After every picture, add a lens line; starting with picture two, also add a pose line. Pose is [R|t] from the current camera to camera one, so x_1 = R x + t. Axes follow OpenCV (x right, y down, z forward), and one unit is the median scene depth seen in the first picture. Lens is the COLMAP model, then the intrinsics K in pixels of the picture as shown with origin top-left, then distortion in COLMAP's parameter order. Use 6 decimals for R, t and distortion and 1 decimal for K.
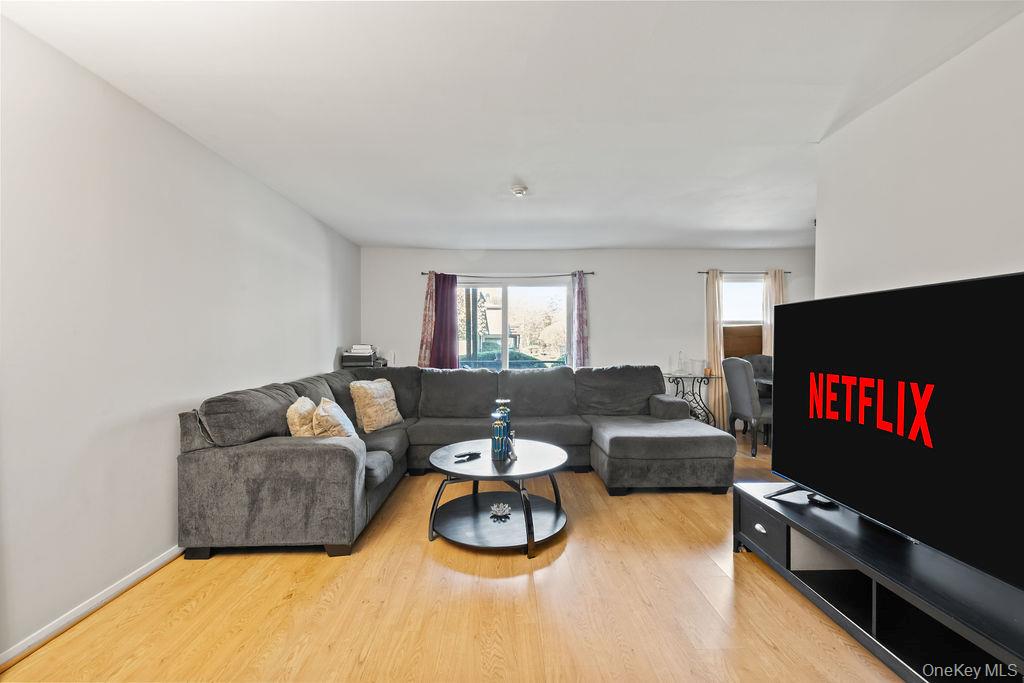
lens RADIAL K [[433.7, 0, 508.9], [0, 433.7, 340.5], [0, 0, 1]] dist [0.000279, -0.000235]
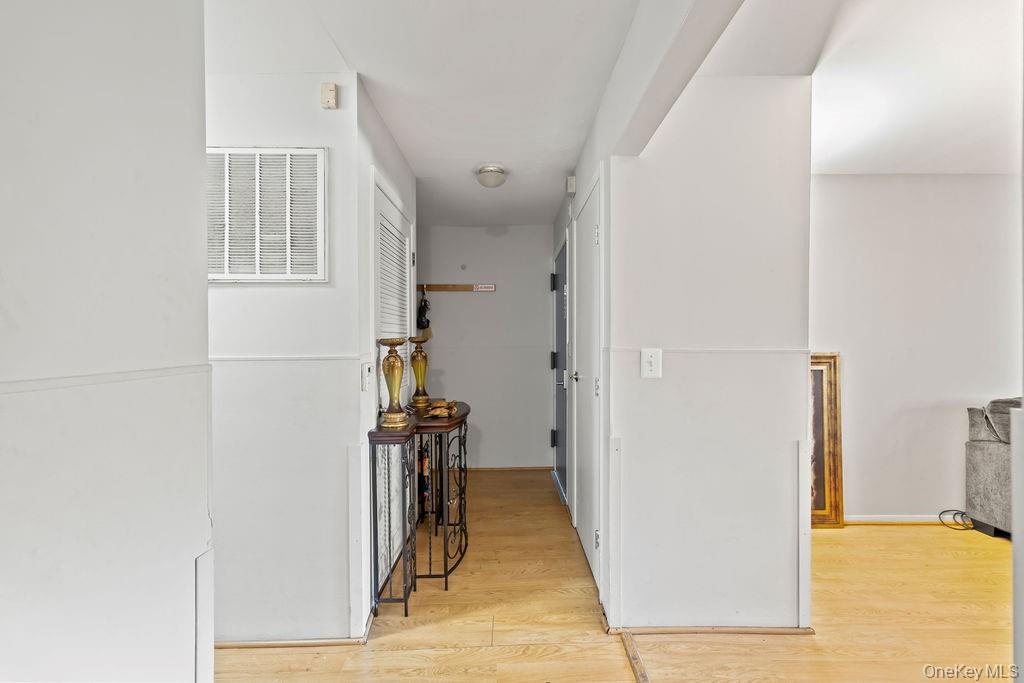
lens RADIAL K [[433.7, 0, 514.4], [0, 433.7, 343.6], [0, 0, 1]] dist [0.000279, -0.000235]
pose [[0.002236, 0.008360, -0.999963, 0.470279], [-0.003852, 0.999958, 0.008351, -0.019948], [0.999990, 0.003833, 0.002268, -0.293554]]
